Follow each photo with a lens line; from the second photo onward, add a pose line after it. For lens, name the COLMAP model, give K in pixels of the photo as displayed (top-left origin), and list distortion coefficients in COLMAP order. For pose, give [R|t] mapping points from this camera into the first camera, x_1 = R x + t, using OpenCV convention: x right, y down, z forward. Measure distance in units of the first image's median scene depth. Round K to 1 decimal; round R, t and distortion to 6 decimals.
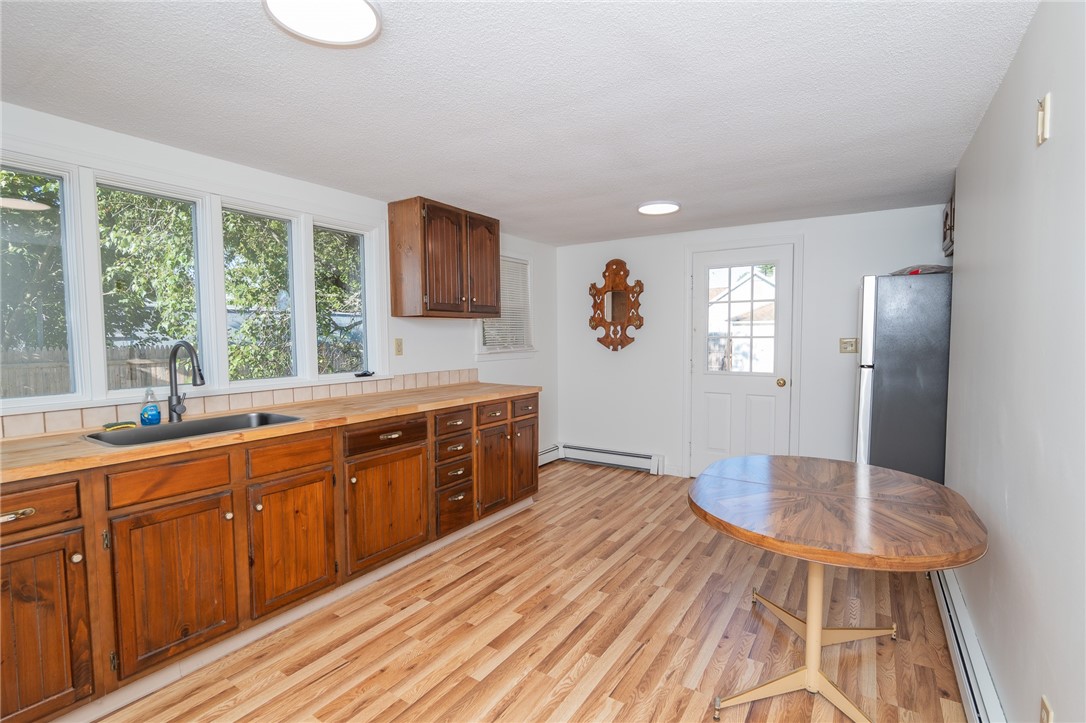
lens RADIAL K [[506.9, 0, 543.0], [0, 506.9, 365.0], [0, 0, 1]] dist [-0.019192, 0.000448]
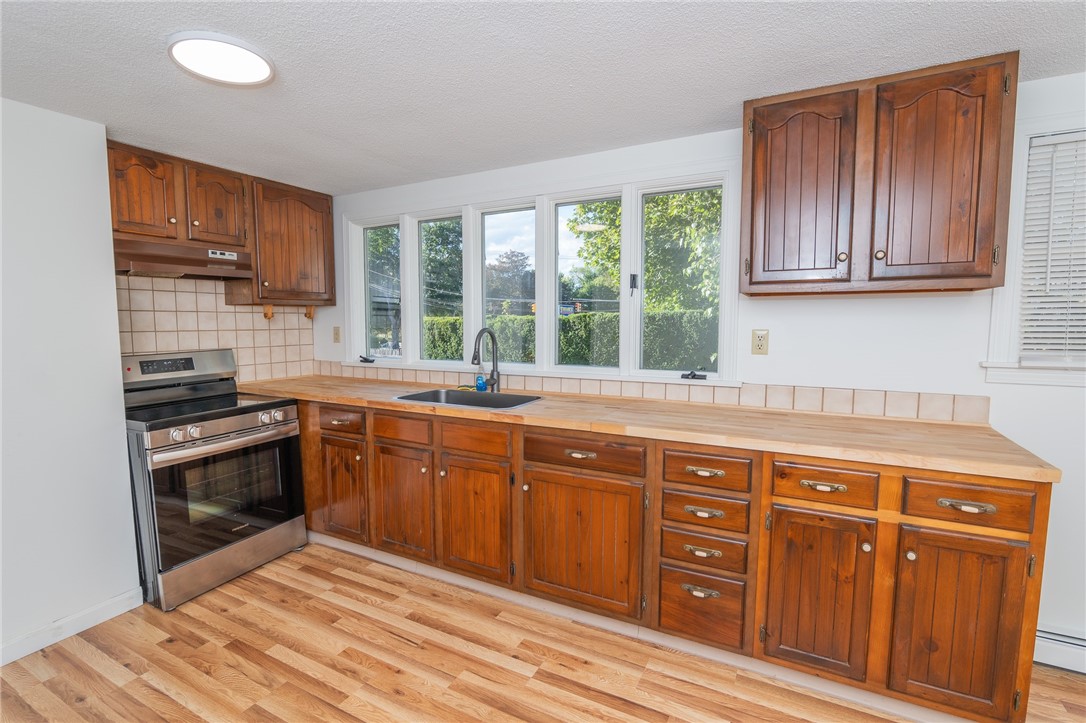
lens RADIAL K [[506.9, 0, 543.0], [0, 506.9, 365.0], [0, 0, 1]] dist [-0.019192, 0.000448]
pose [[0.087644, 0.096945, -0.991423, 0.504567], [-0.056732, 0.994124, 0.092194, -0.073889], [0.994535, 0.048166, 0.092629, 0.950625]]
